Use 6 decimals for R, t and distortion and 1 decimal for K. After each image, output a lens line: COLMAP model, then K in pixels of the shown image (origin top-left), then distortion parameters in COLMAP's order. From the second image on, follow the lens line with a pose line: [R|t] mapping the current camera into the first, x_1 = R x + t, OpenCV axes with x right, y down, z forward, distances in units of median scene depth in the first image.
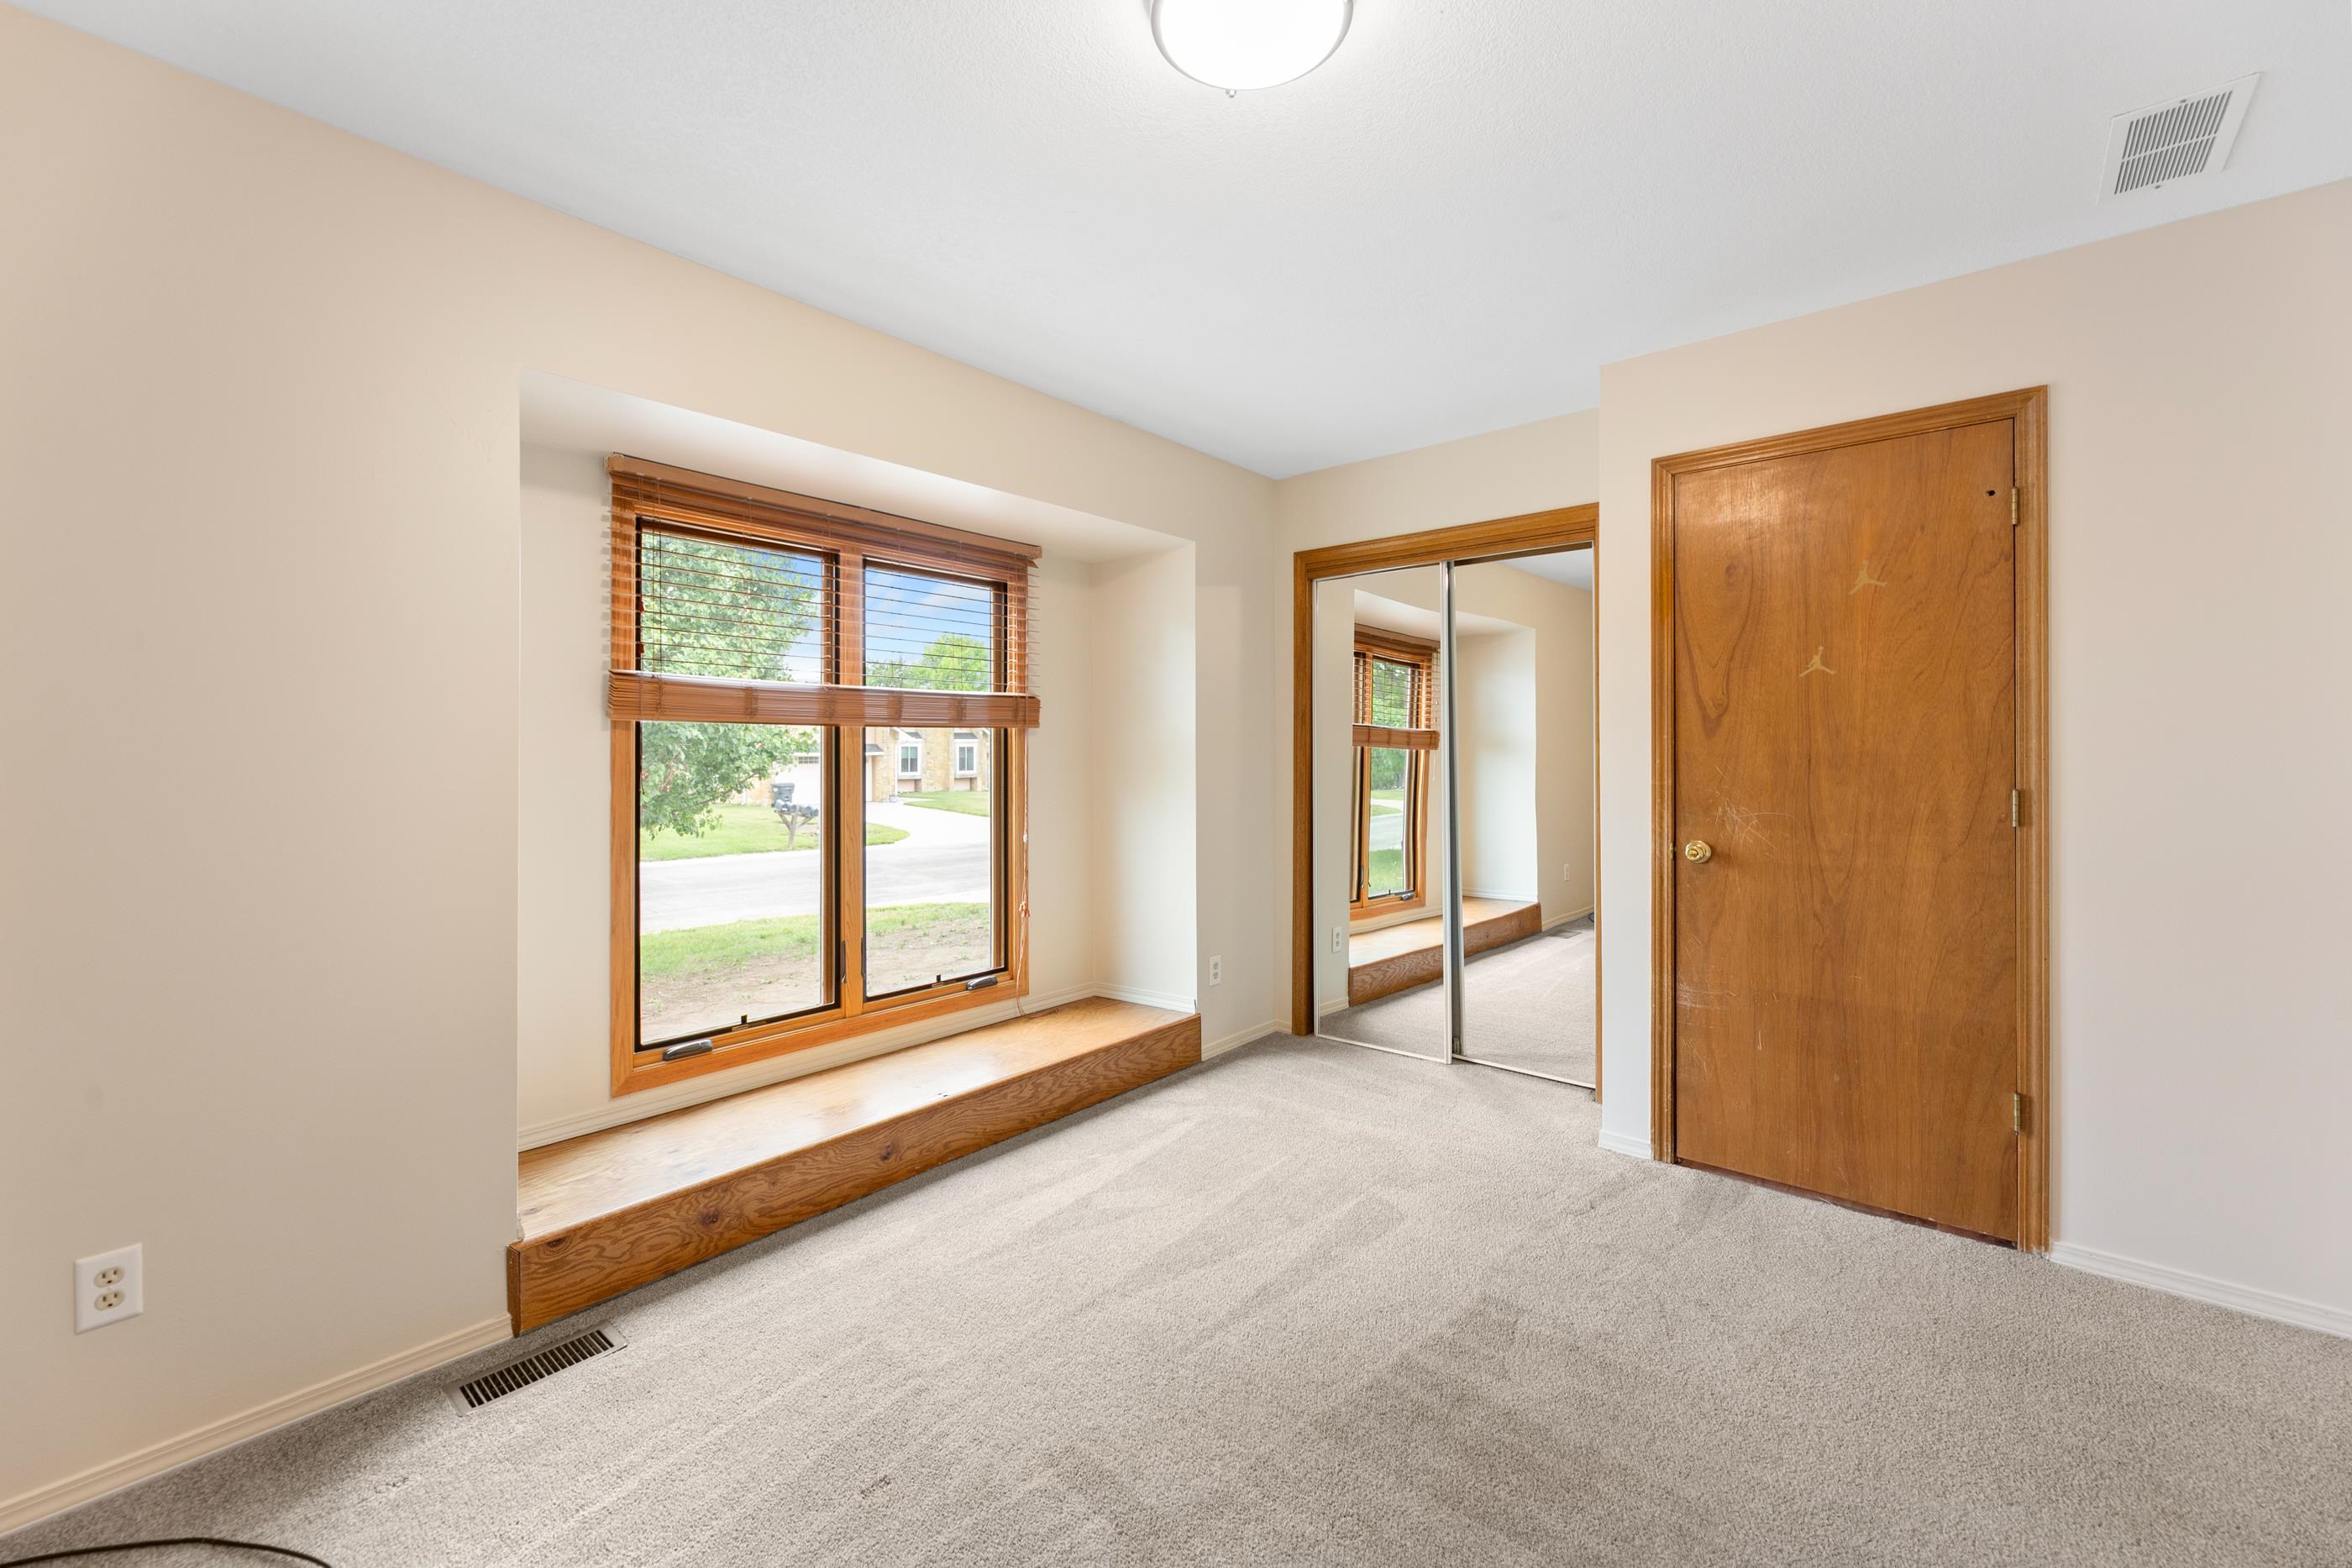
lens RADIAL K [[951.9, 0, 1161.5], [0, 951.9, 763.1], [0, 0, 1]] dist [0.000288, 0.000073]
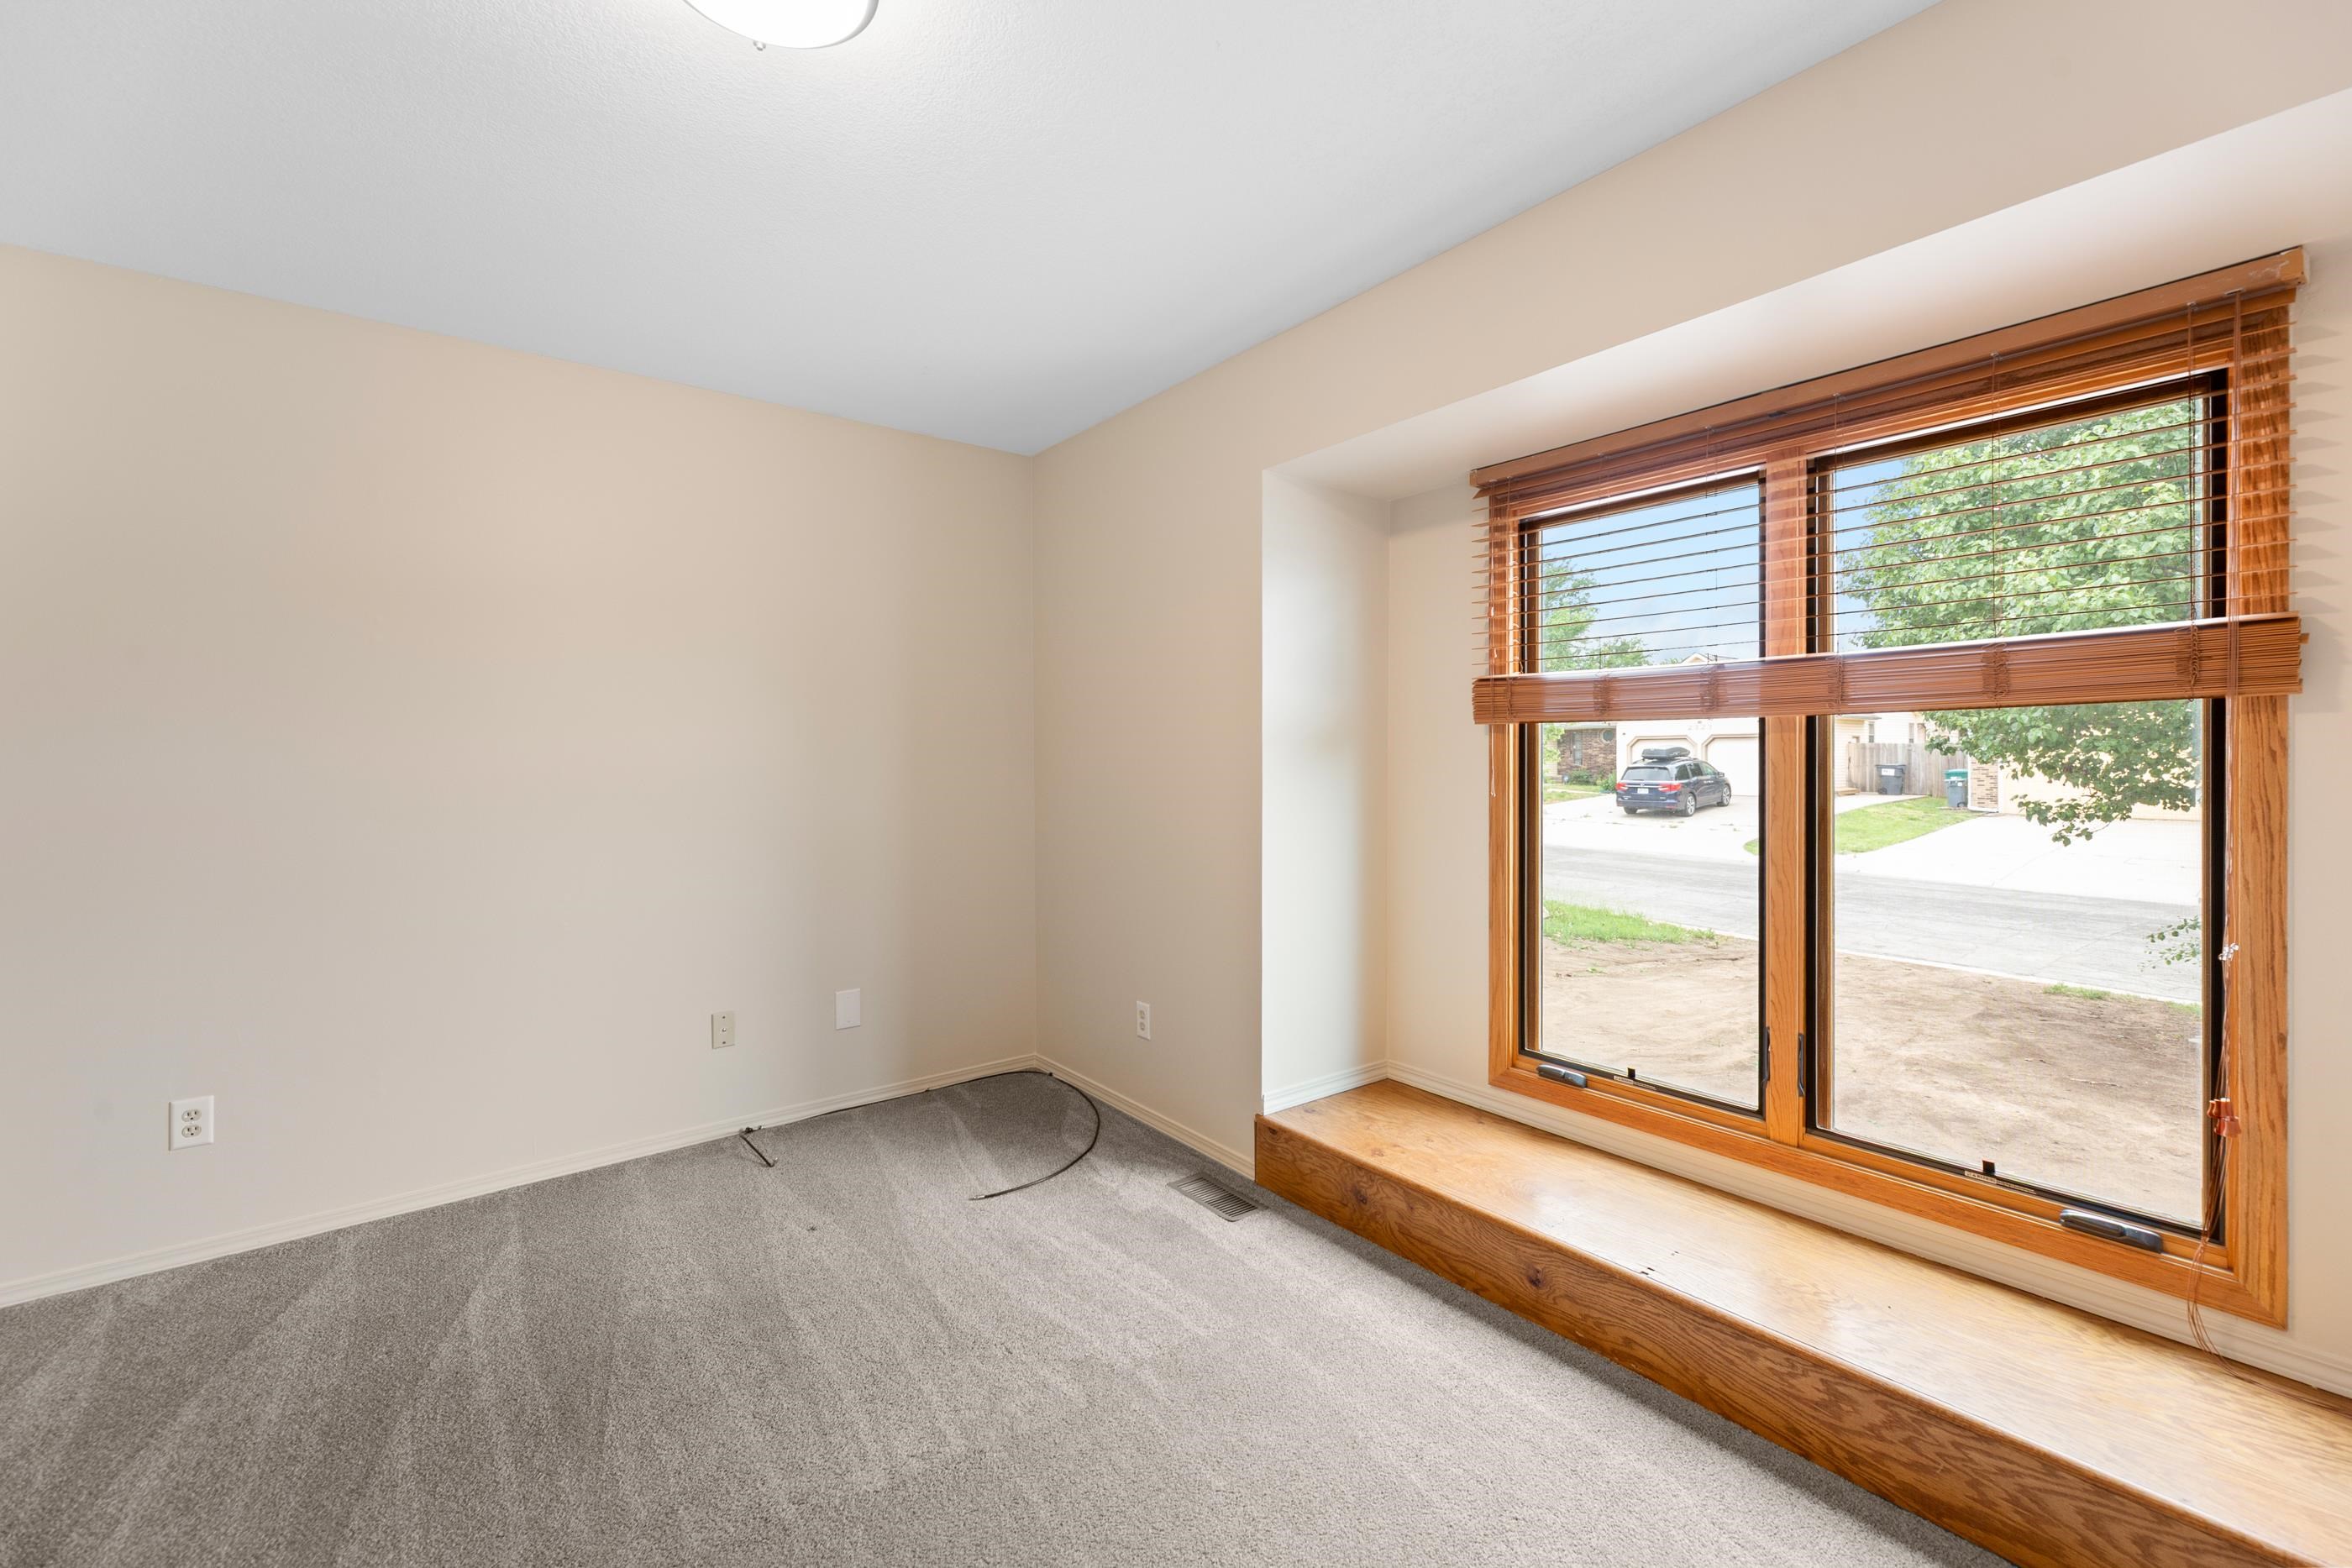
lens RADIAL K [[951.9, 0, 1161.5], [0, 951.9, 763.1], [0, 0, 1]] dist [0.000288, 0.000073]
pose [[-0.194885, 0.017472, -0.980671, 0.485641], [0.002115, 0.999846, 0.017393, -0.020038], [0.980824, 0.001315, -0.194892, 0.796323]]
